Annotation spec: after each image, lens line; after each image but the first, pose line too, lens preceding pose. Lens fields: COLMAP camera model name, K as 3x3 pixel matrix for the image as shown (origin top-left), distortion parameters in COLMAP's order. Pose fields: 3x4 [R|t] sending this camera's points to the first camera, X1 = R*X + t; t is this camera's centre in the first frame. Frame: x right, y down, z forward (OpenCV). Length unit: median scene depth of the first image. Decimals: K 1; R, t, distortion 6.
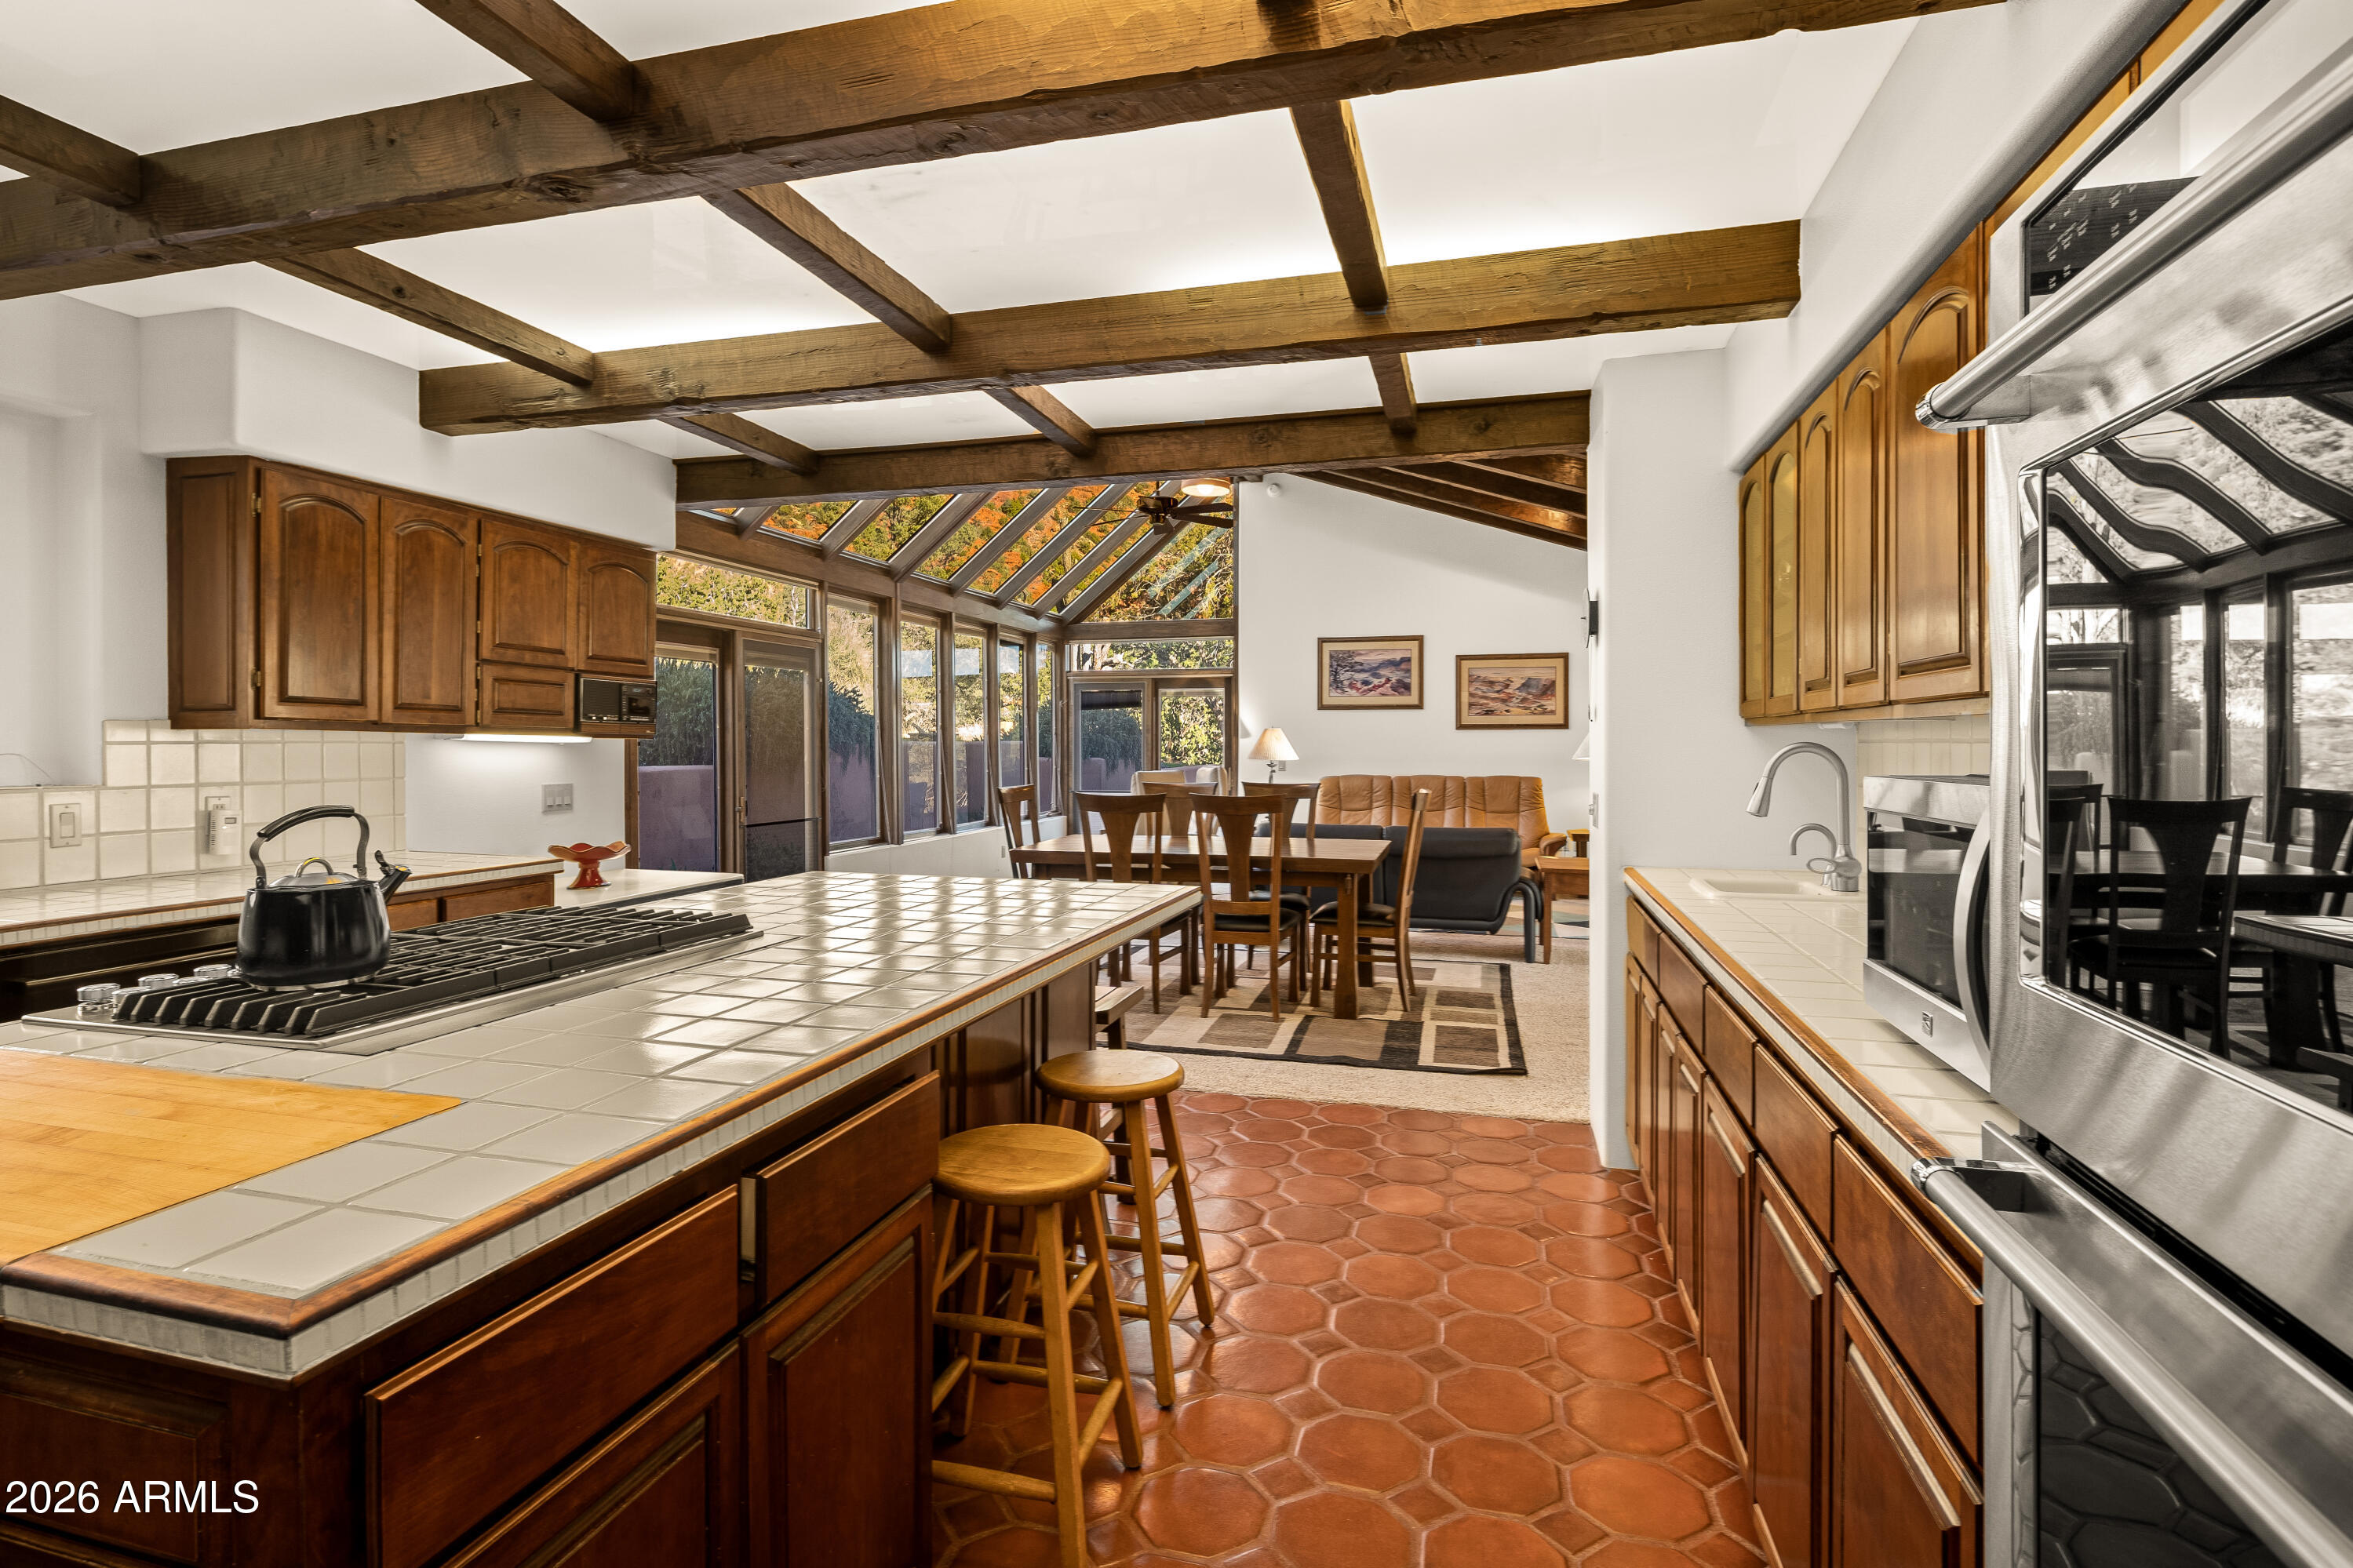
lens RADIAL K [[1145.6, 0, 1152.0], [0, 1145.6, 746.8], [0, 0, 1]] dist [0.005579, -0.005322]
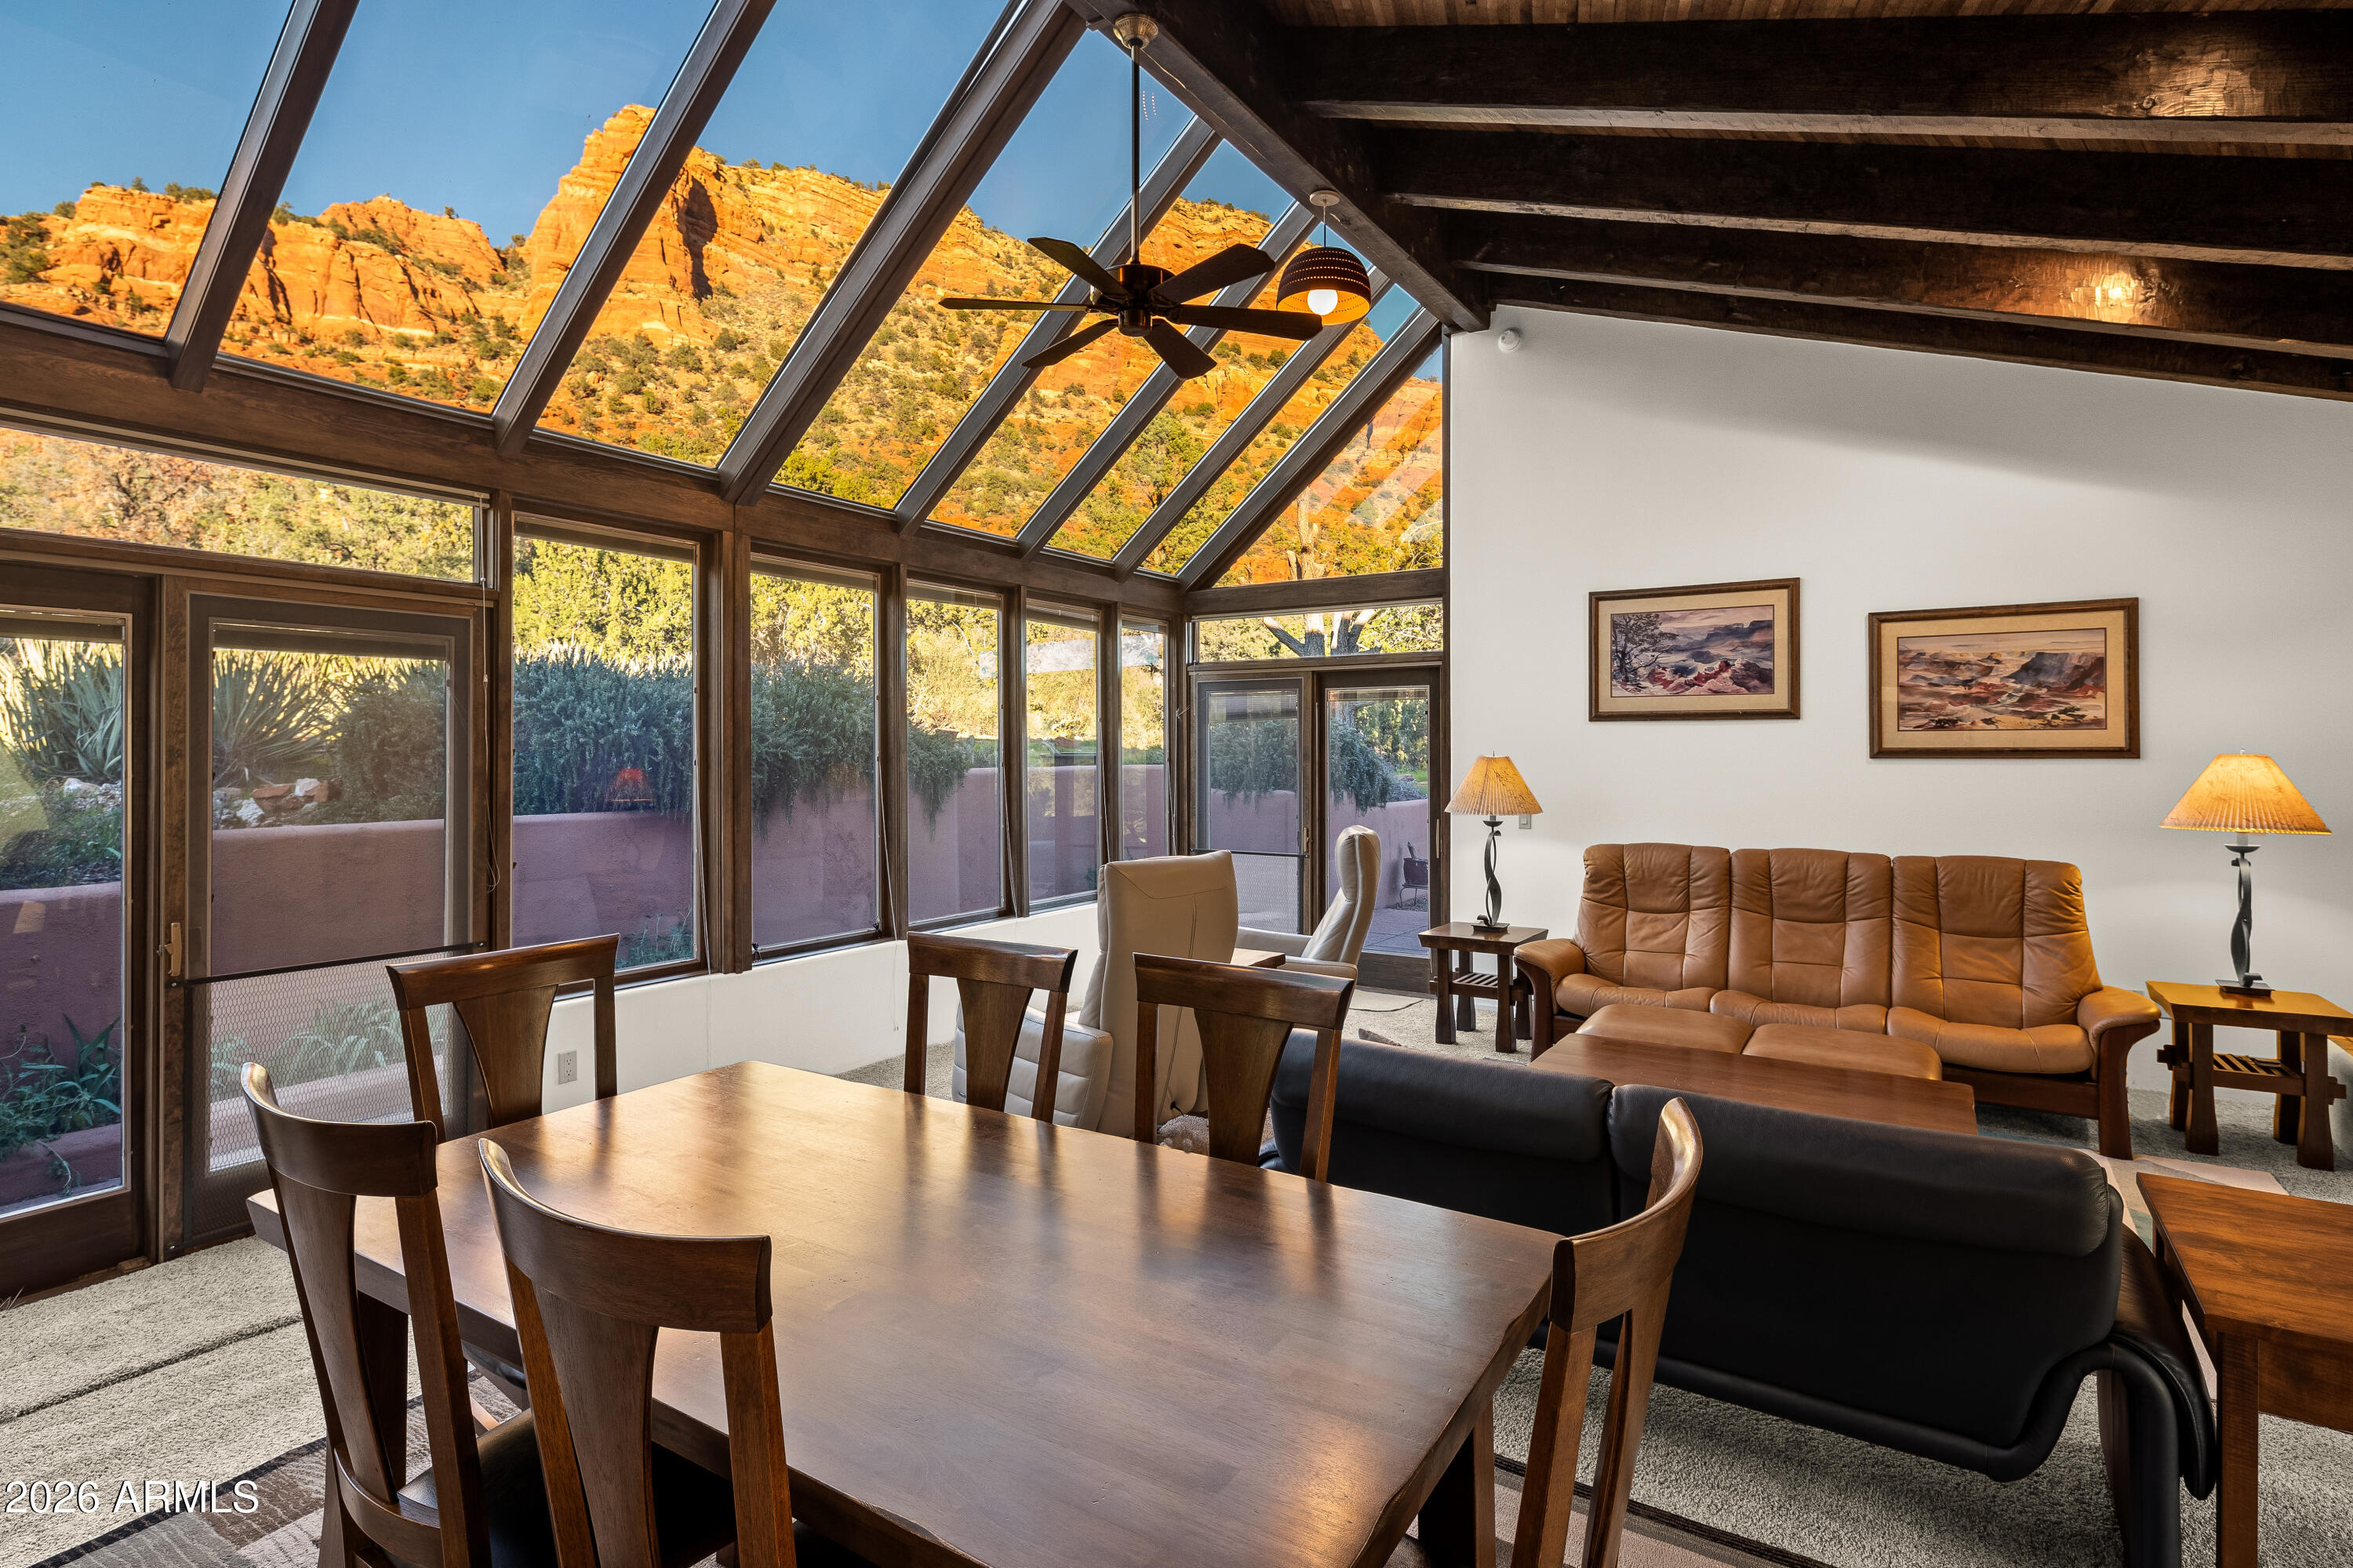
lens RADIAL K [[1145.7, 0, 1158.6], [0, 1145.7, 741.3], [0, 0, 1]] dist [0.005579, -0.005322]
pose [[0.955025, -0.003310, -0.296507, 0.113382], [0.000698, 0.999960, -0.008914, -0.018201], [0.296525, 0.008306, 0.954989, 0.415646]]
